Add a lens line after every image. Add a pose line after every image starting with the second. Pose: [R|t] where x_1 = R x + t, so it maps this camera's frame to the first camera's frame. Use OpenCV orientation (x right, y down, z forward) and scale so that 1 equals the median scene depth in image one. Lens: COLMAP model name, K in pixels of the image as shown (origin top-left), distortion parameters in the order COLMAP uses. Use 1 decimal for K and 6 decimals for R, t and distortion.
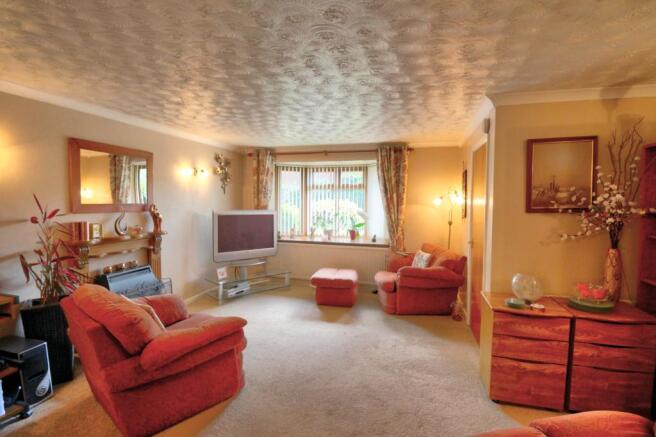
lens RADIAL K [[316.8, 0, 328.0], [0, 316.8, 218.5], [0, 0, 1]] dist [-0.017510, -0.000941]
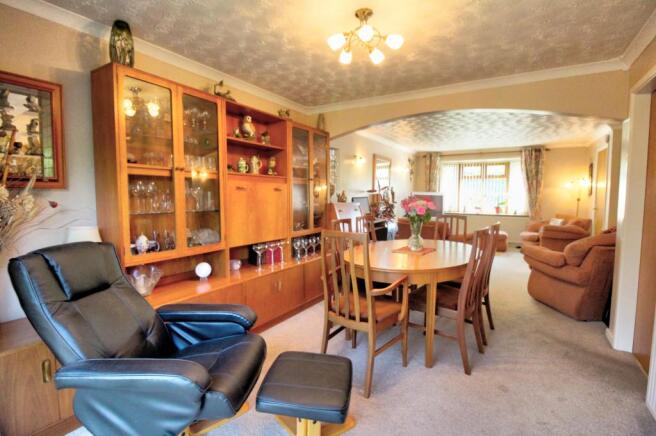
lens RADIAL K [[316.8, 0, 328.0], [0, 316.8, 218.0], [0, 0, 1]] dist [-0.017510, -0.000941]
pose [[0.962414, 0.014404, -0.271206, -0.318321], [-0.010610, 0.999824, 0.015449, 0.085872], [0.271381, -0.011991, 0.962397, -0.675716]]
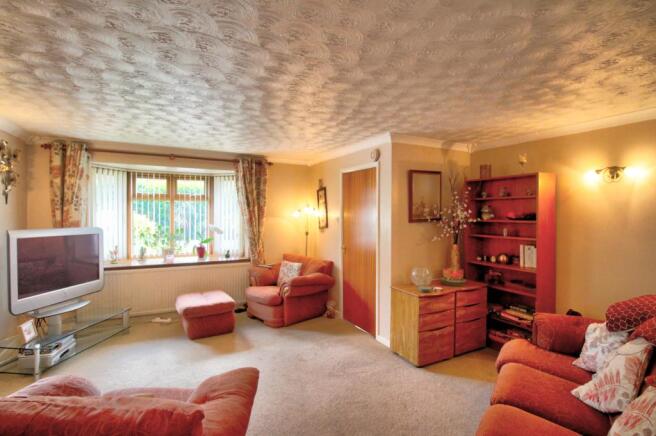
lens RADIAL K [[316.8, 0, 328.0], [0, 316.8, 218.0], [0, 0, 1]] dist [-0.017510, -0.000941]
pose [[0.729552, -0.014719, 0.683767, -0.305436], [0.039490, 0.999007, -0.020630, -0.013387], [-0.682784, 0.042052, 0.729409, 0.129164]]
